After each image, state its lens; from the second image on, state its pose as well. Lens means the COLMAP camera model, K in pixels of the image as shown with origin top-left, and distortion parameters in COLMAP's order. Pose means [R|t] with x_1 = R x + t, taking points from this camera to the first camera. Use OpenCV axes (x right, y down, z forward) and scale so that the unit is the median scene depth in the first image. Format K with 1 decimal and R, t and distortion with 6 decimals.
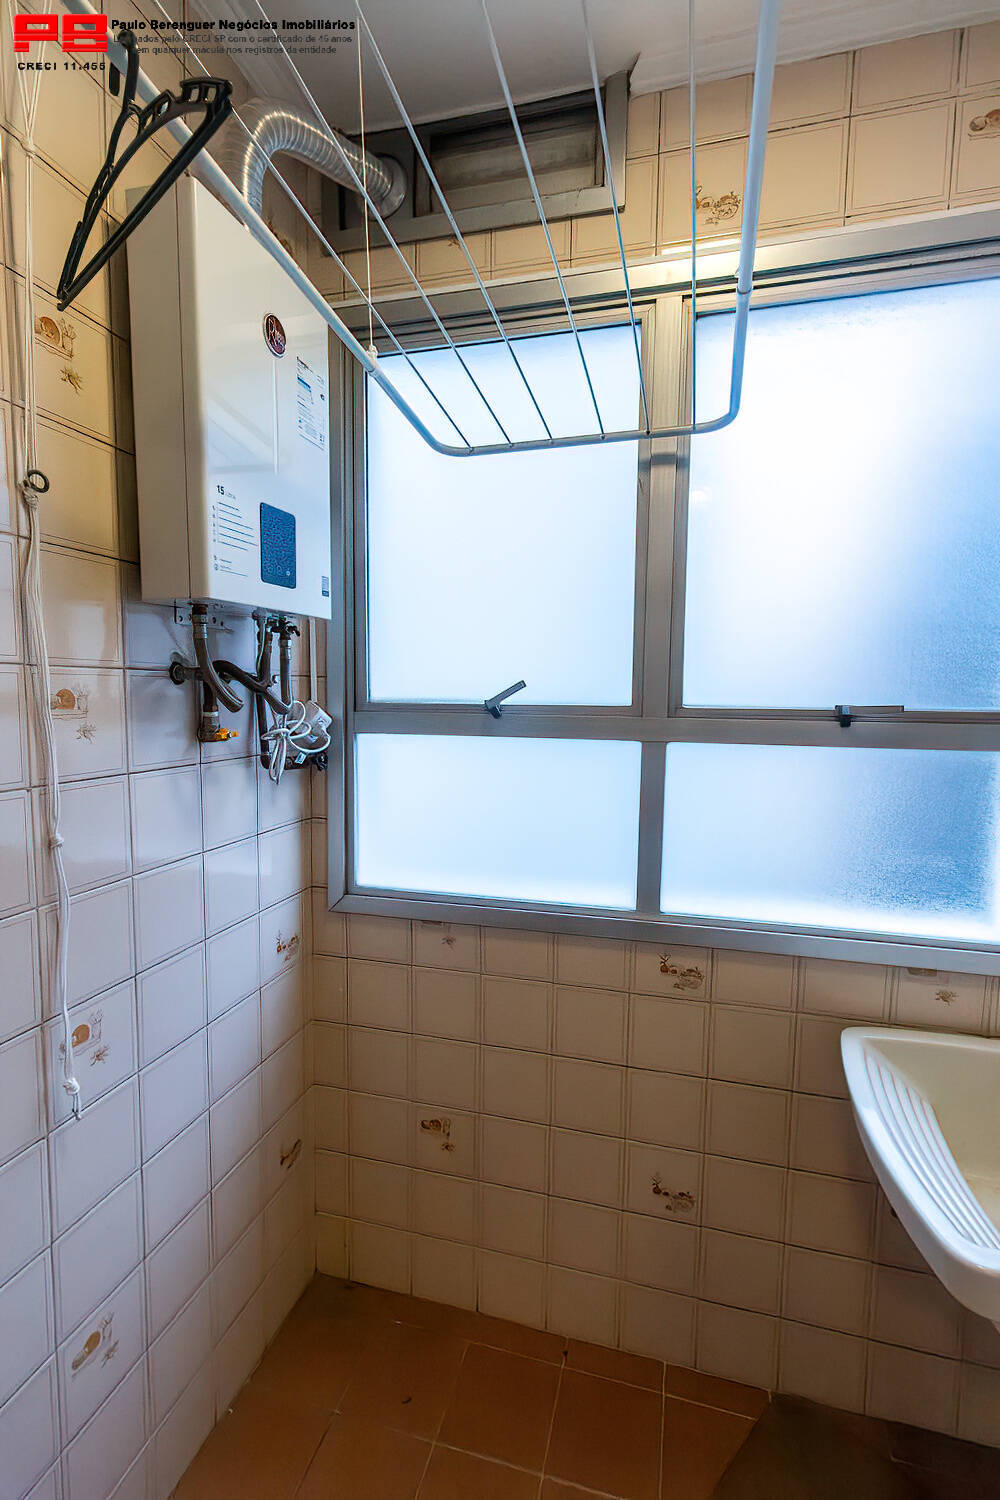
lens RADIAL K [[698.7, 0, 499.1], [0, 698.7, 758.2], [0, 0, 1]] dist [0.002703, 0.000091]
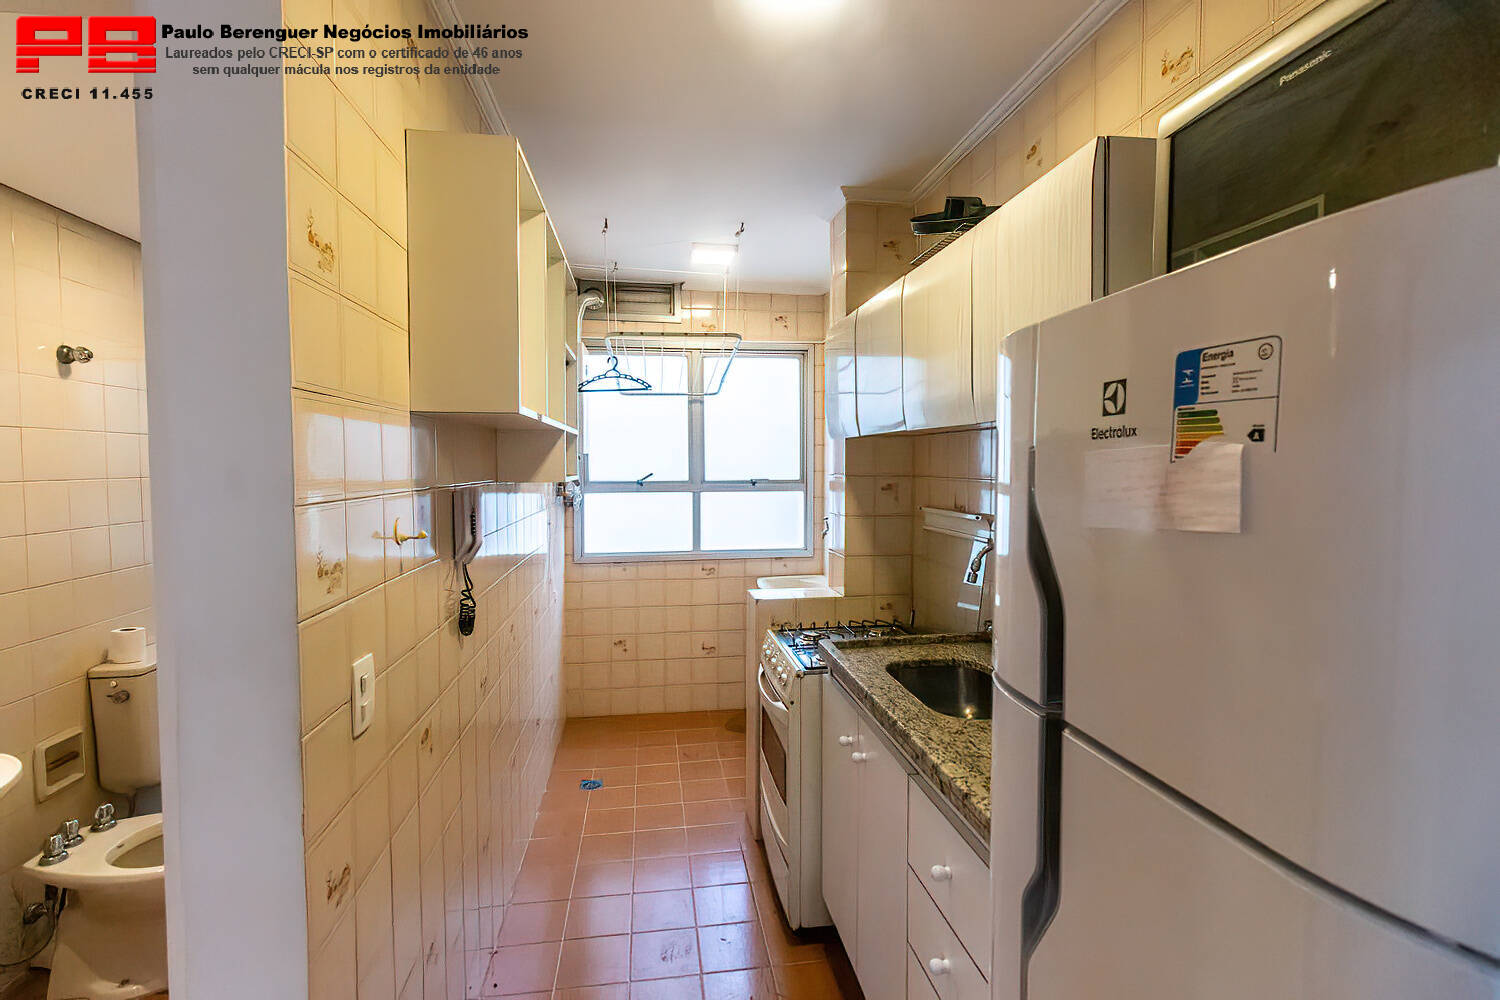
lens RADIAL K [[686.1, 0, 753.4], [0, 686.1, 493.5], [0, 0, 1]] dist [0.003974, 0.000350]
pose [[0.913557, -0.032495, 0.405412, -0.726880], [0.050132, 0.998199, -0.032960, 0.088367], [-0.403610, 0.050435, 0.913540, -1.734915]]
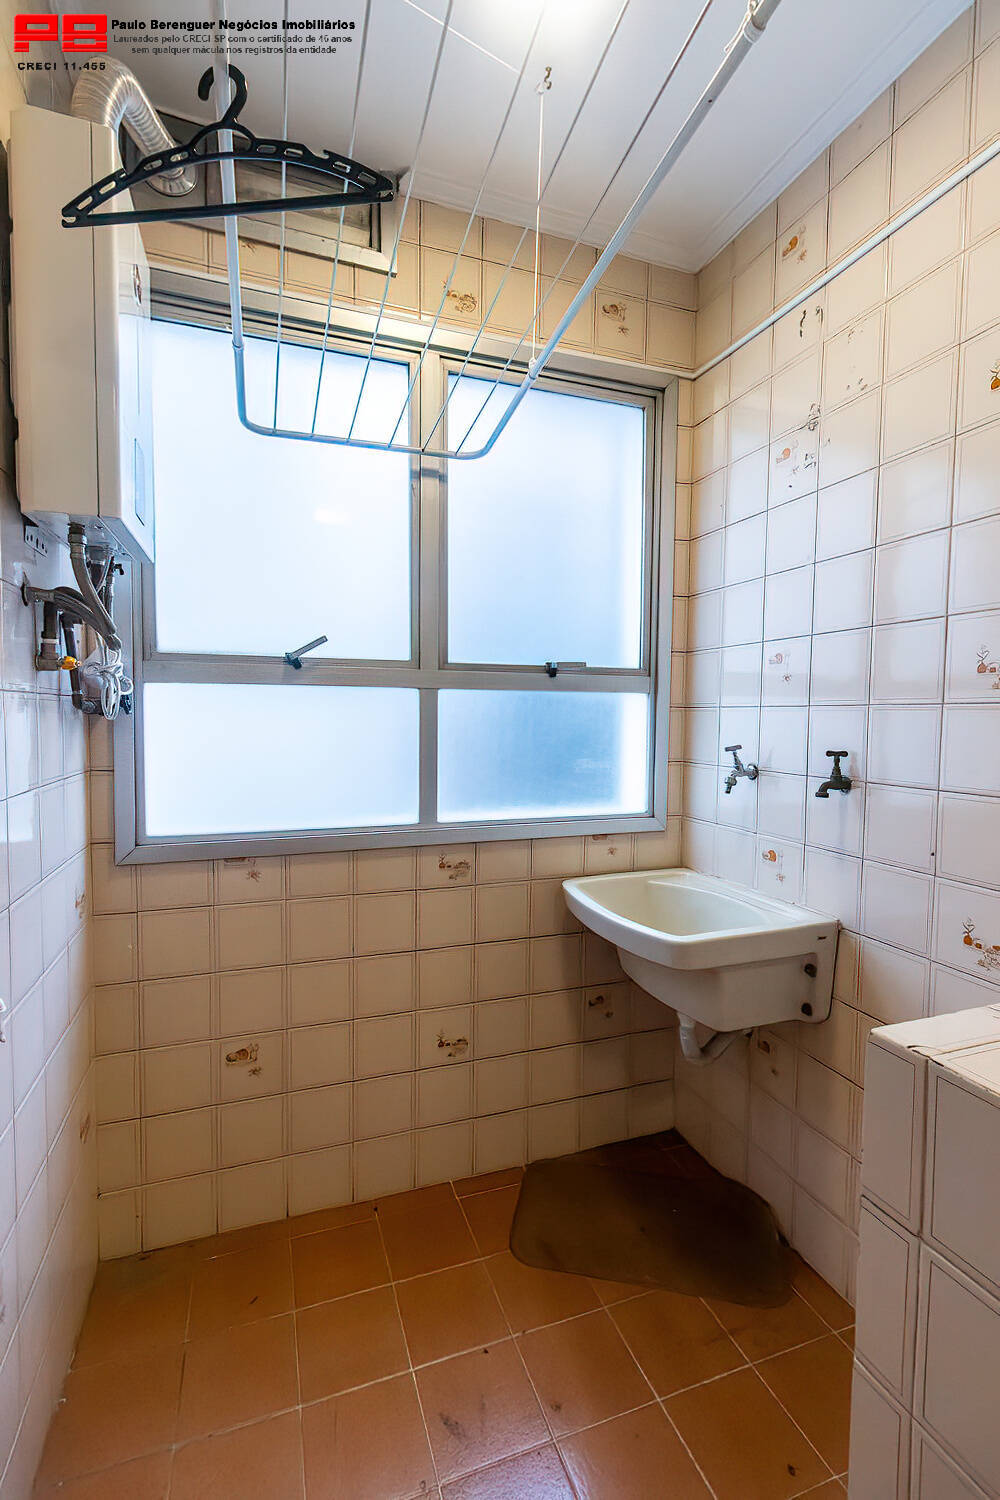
lens RADIAL K [[679.9, 0, 500.0], [0, 679.9, 750.0], [0, 0, 1]] dist [0.000910, -0.000227]
pose [[0.819149, -0.035654, 0.572472, -0.381270], [0.054510, 0.998388, -0.015818, 0.113390], [-0.570985, 0.044162, 0.819772, -0.096051]]
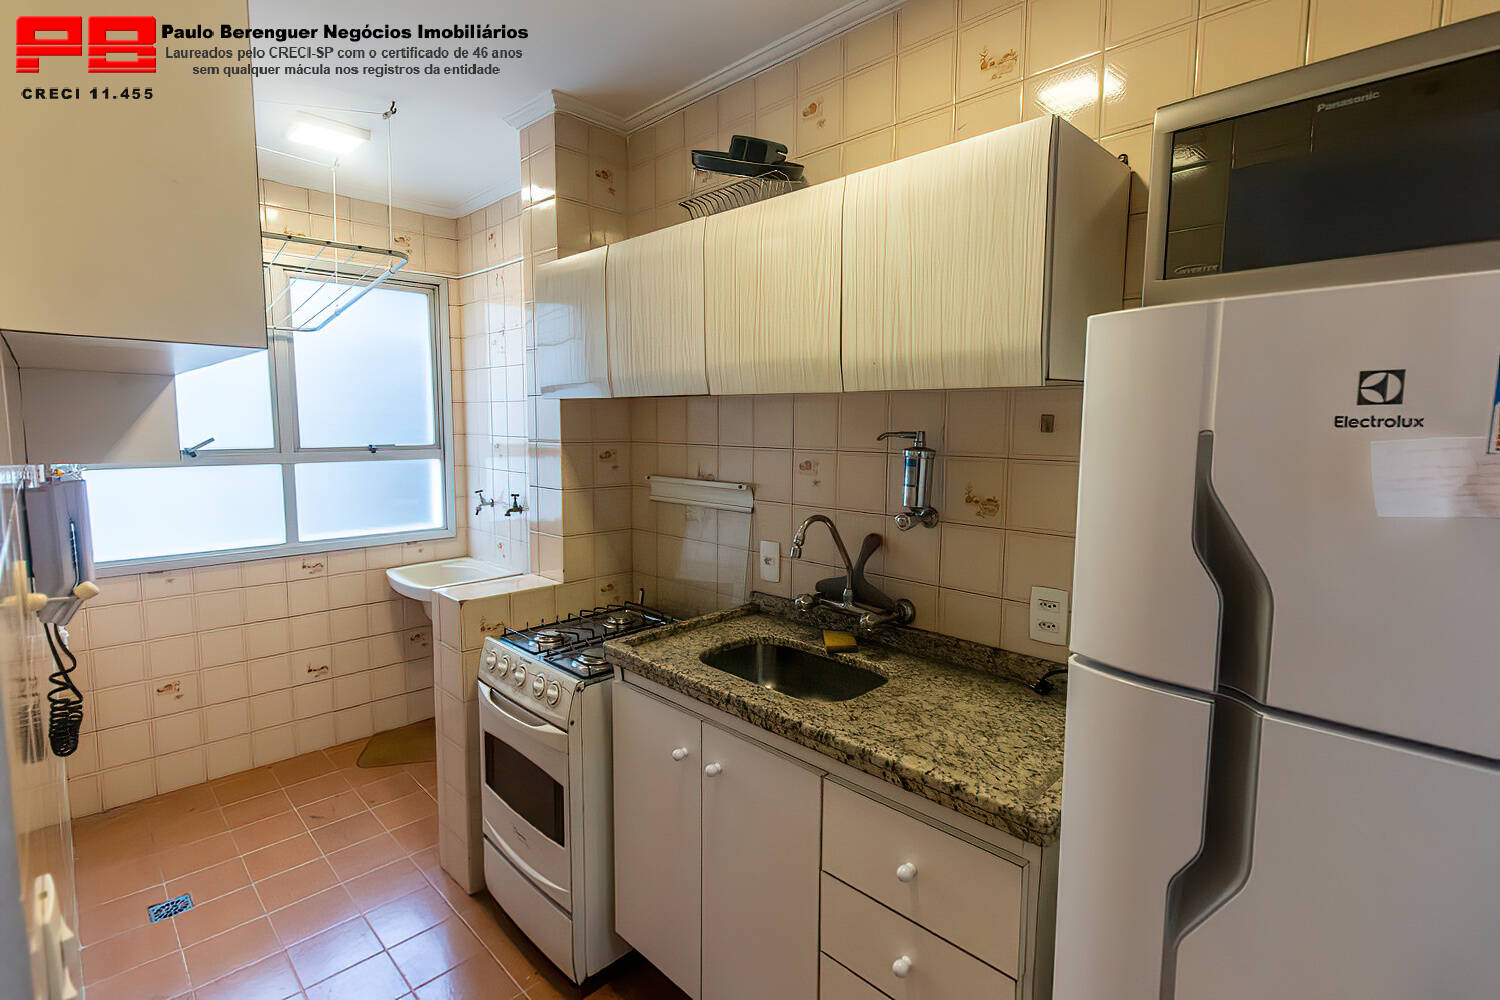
lens RADIAL K [[698.7, 0, 745.7], [0, 698.7, 492.6], [0, 0, 1]] dist [0.002703, 0.000091]
pose [[0.498142, -0.096982, 0.861655, -0.935916], [0.077754, 0.994718, 0.067008, 0.030292], [-0.863602, 0.033618, 0.503051, -1.304020]]
